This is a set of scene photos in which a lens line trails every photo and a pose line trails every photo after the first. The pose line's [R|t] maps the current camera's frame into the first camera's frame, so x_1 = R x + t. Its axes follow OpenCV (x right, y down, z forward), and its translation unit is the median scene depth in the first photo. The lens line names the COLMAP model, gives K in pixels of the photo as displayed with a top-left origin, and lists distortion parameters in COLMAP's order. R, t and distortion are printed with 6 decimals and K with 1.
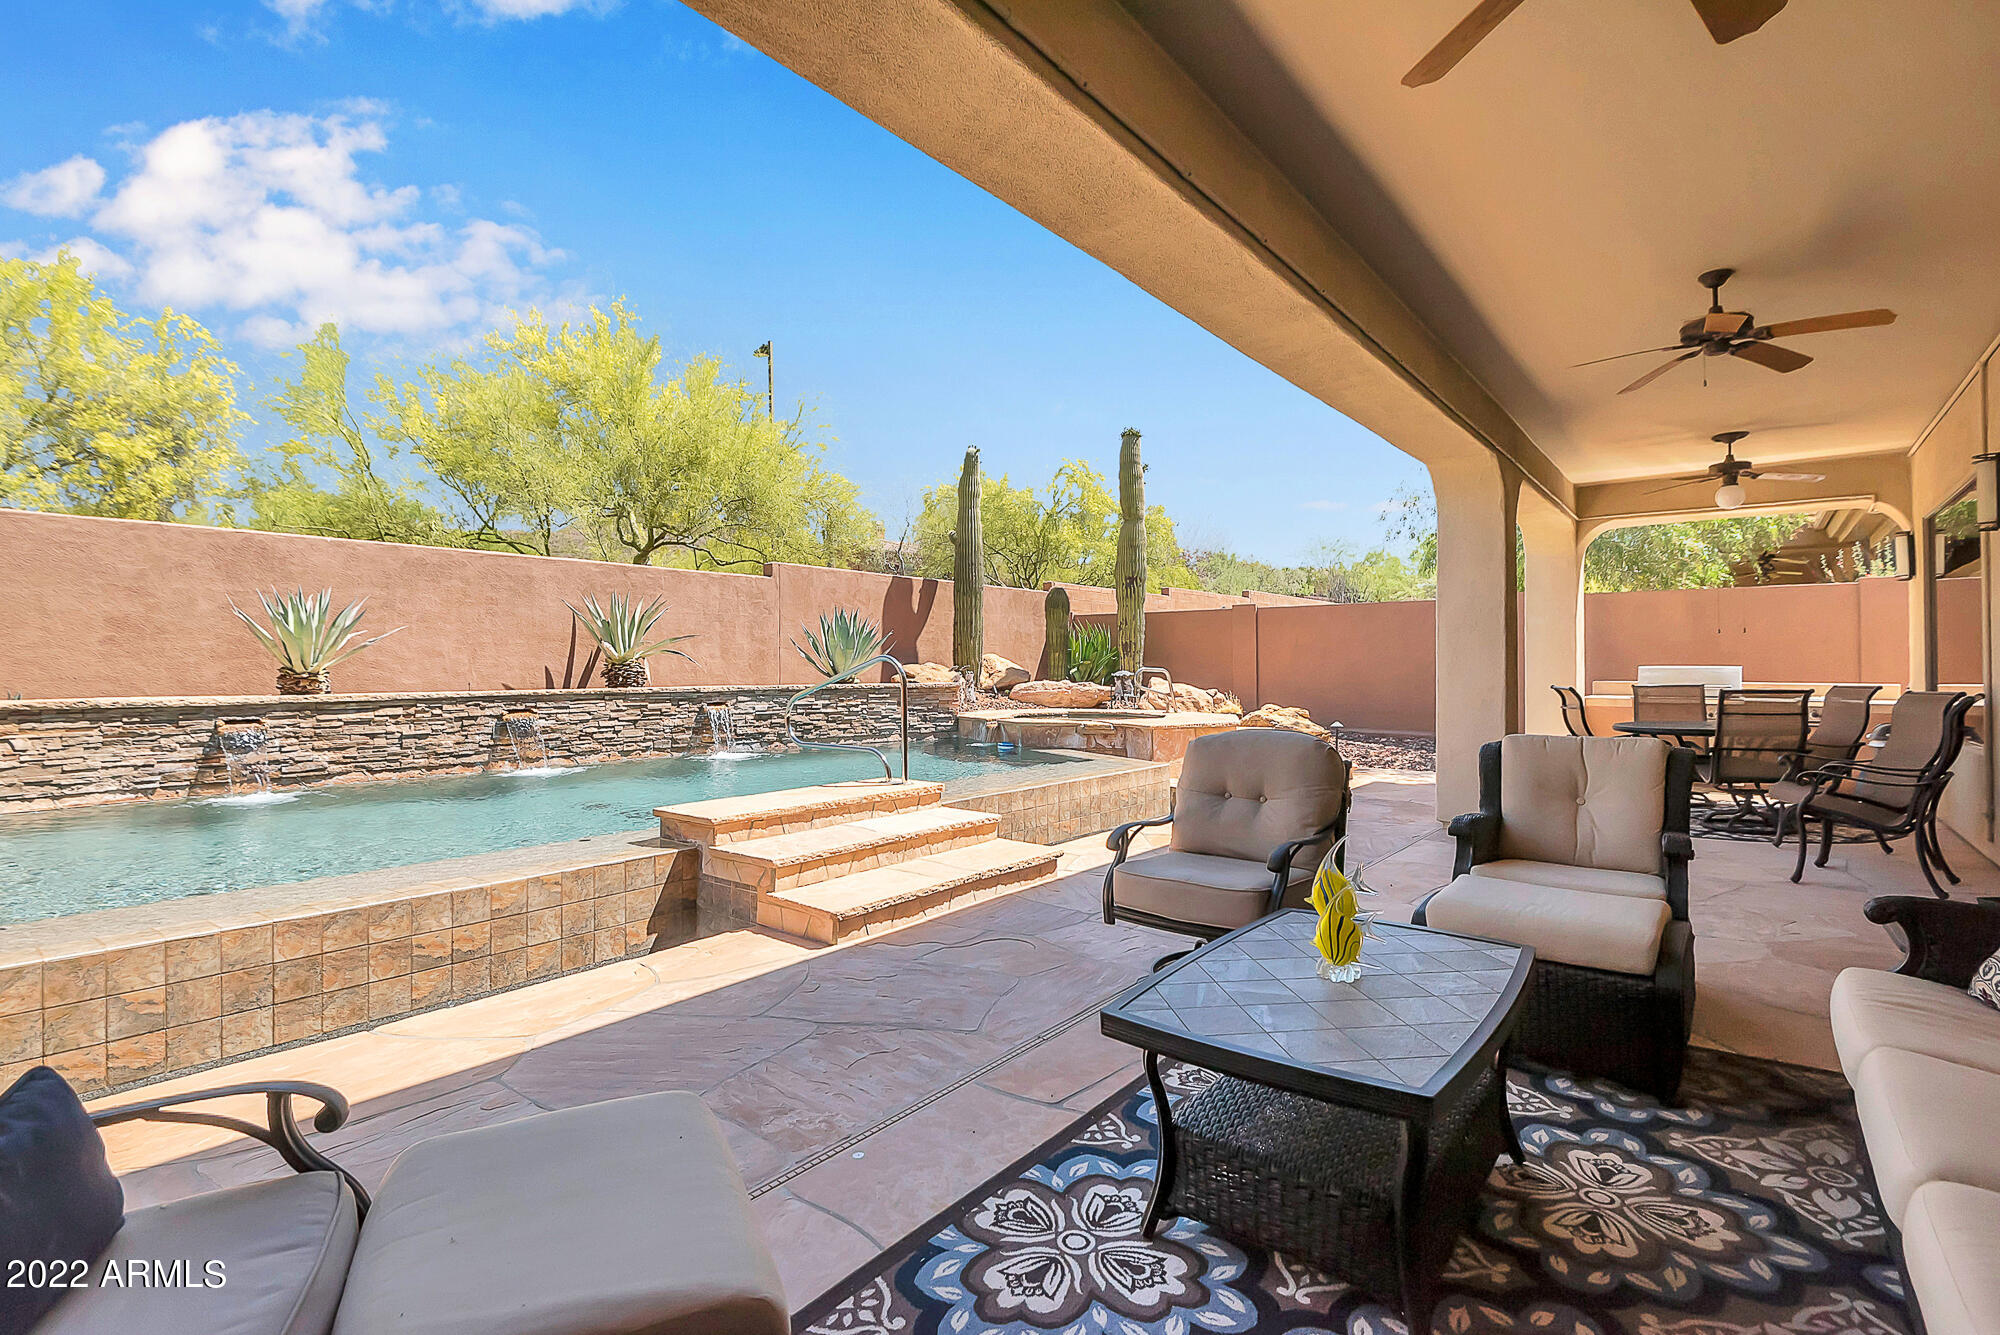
lens RADIAL K [[907.0, 0, 1008.5], [0, 907.0, 656.0], [0, 0, 1]] dist [0.023072, -0.019792]
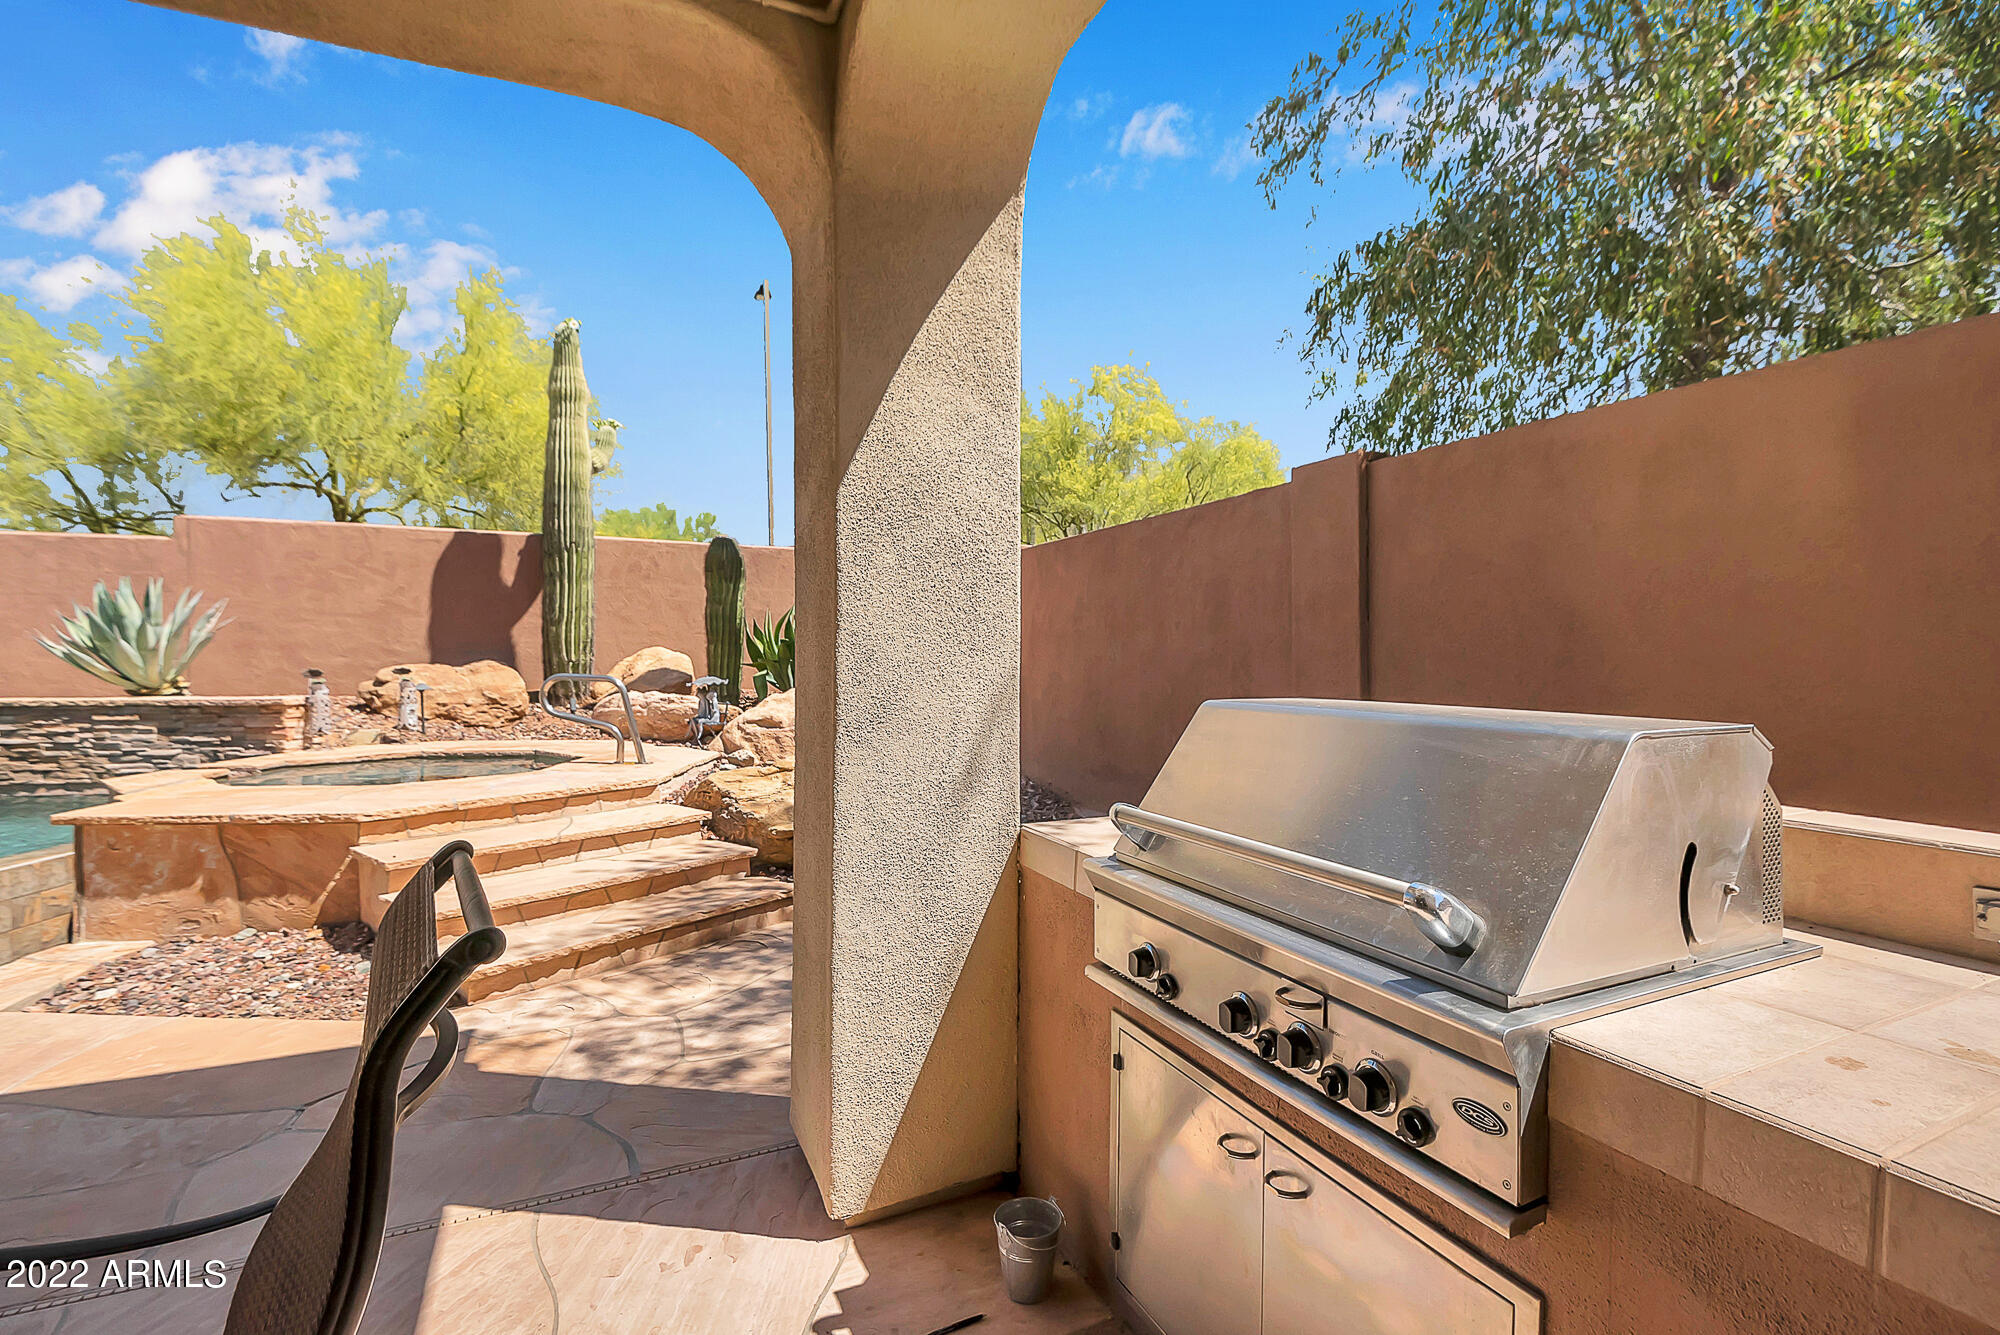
lens RADIAL K [[907.0, 0, 995.9], [0, 907.0, 669.0], [0, 0, 1]] dist [0.023072, -0.019792]
pose [[0.896050, 0.007687, -0.443886, 0.857551], [0.003682, 0.999687, 0.024743, -0.003521], [0.443937, -0.023805, 0.895742, 0.922338]]
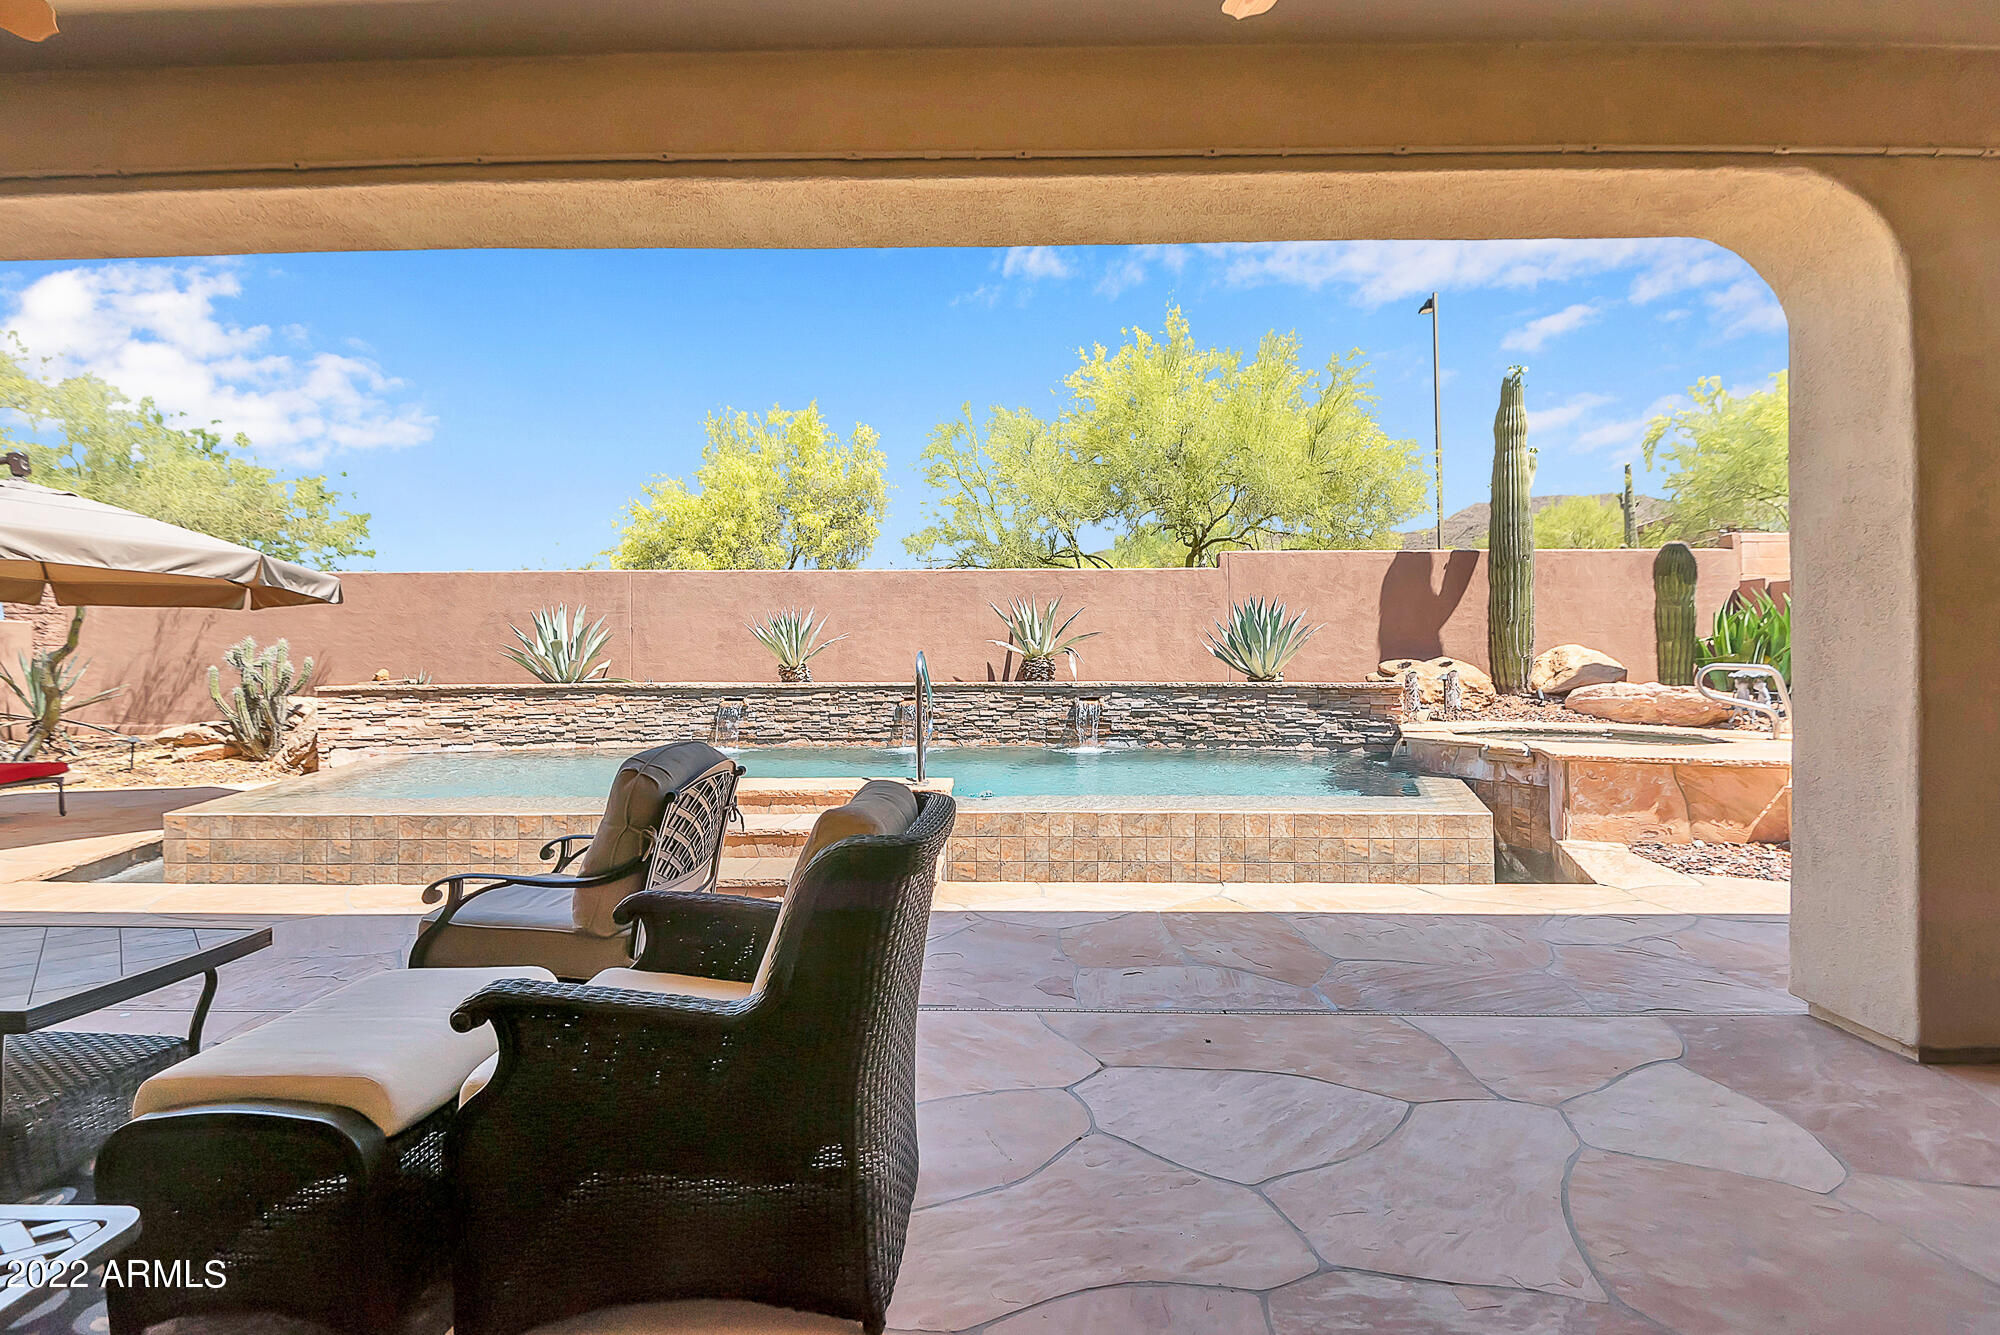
lens RADIAL K [[907.0, 0, 998.9], [0, 907.0, 654.5], [0, 0, 1]] dist [0.023072, -0.019792]
pose [[0.618175, -0.007828, -0.786002, 0.479204], [0.010236, 0.999946, -0.001908, 0.003830], [0.785974, -0.006866, 0.618221, 0.328546]]
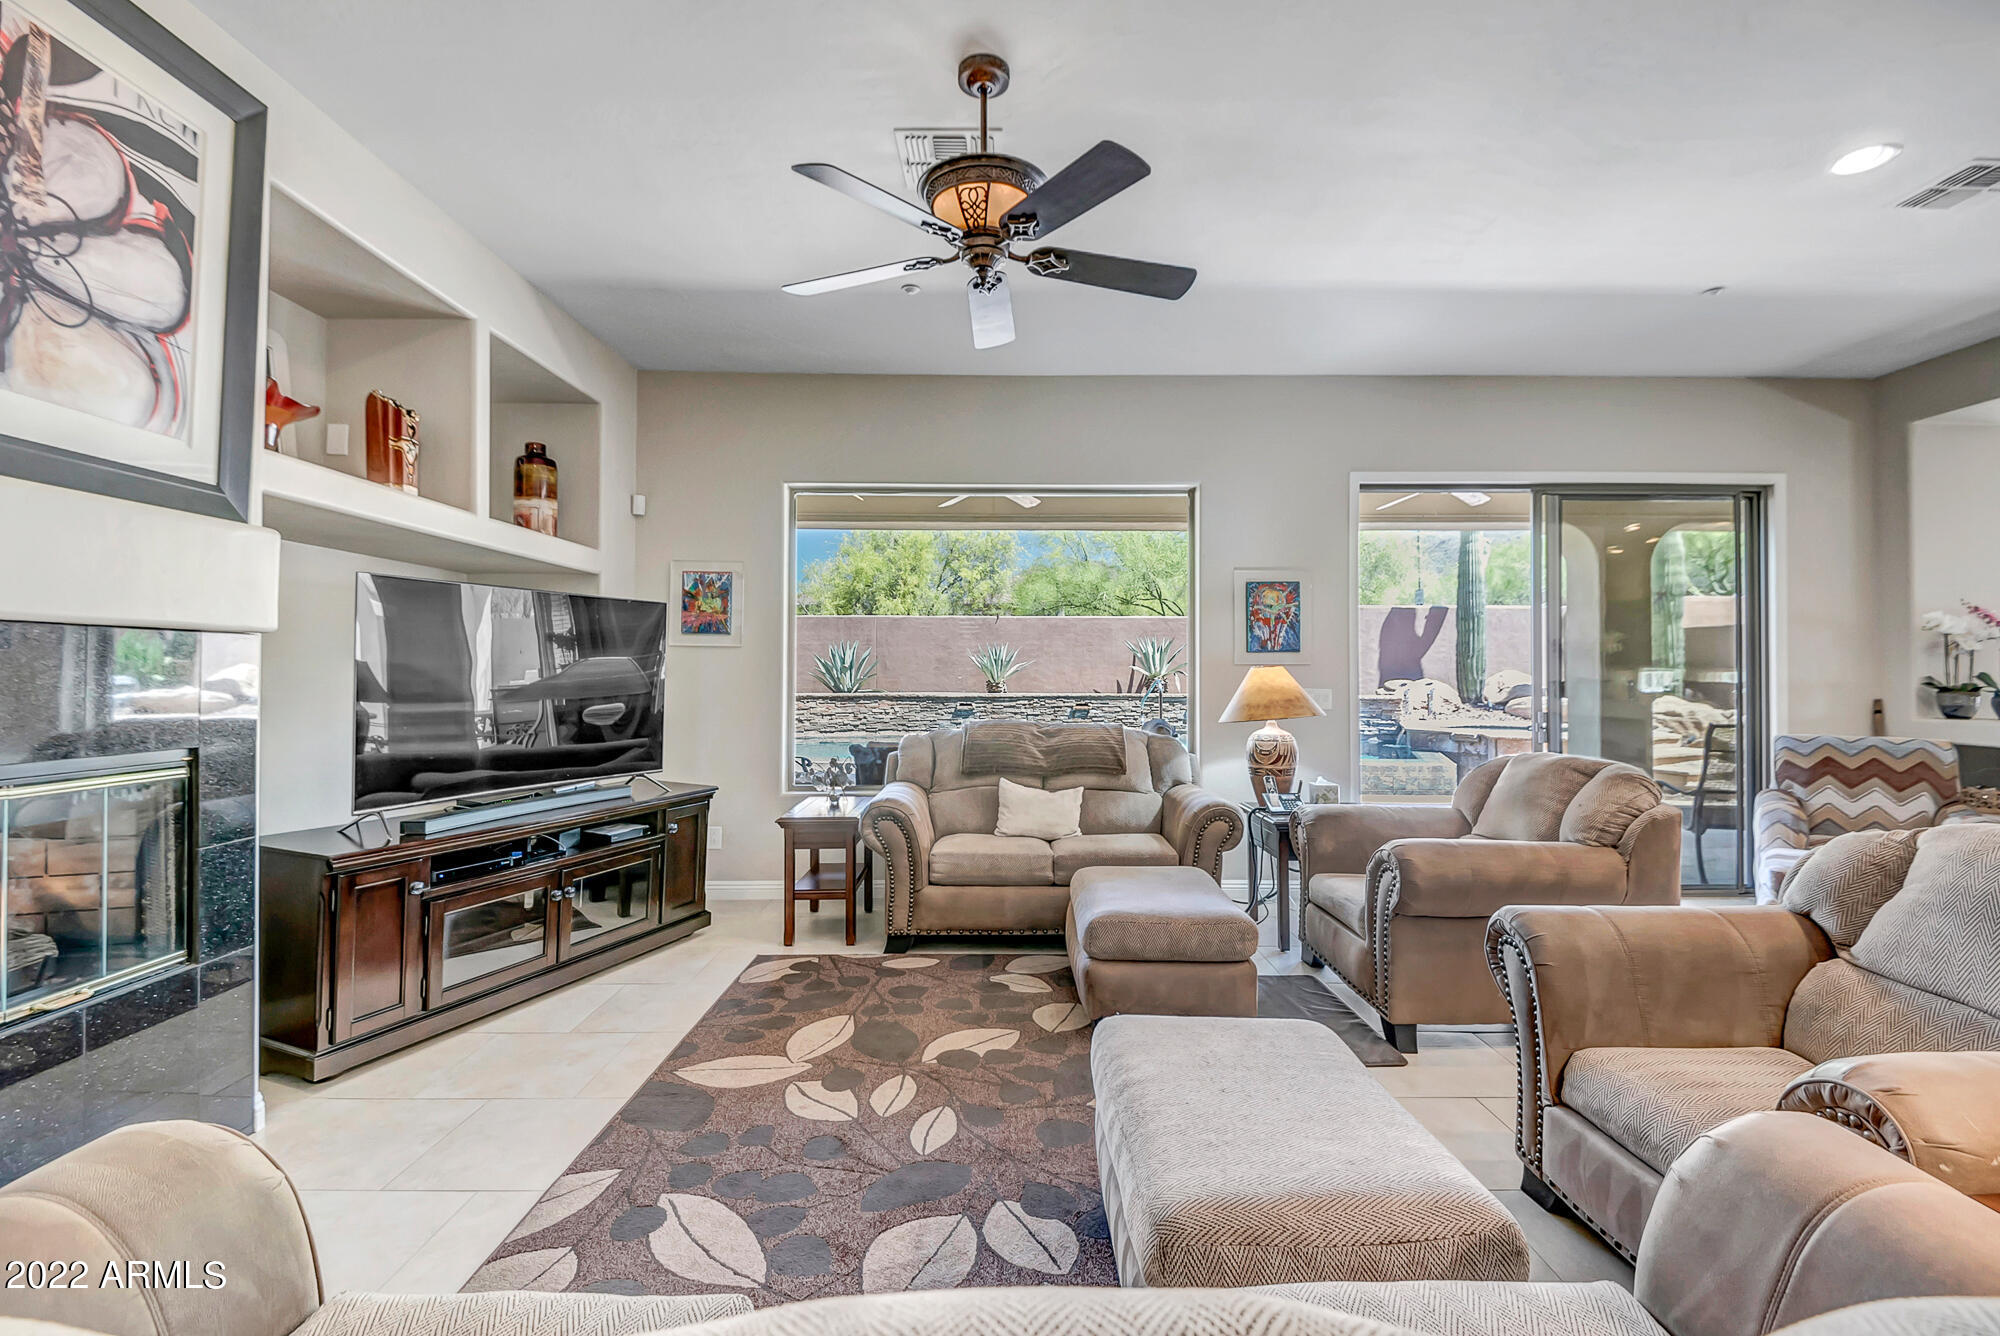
lens RADIAL K [[907.0, 0, 998.5], [0, 907.0, 655.8], [0, 0, 1]] dist [0.023072, -0.019792]
pose [[0.637985, -0.008723, -0.769999, 0.761988], [0.003111, 0.999957, -0.008750, -0.023432], [0.770042, 0.003187, 0.637985, -0.306558]]
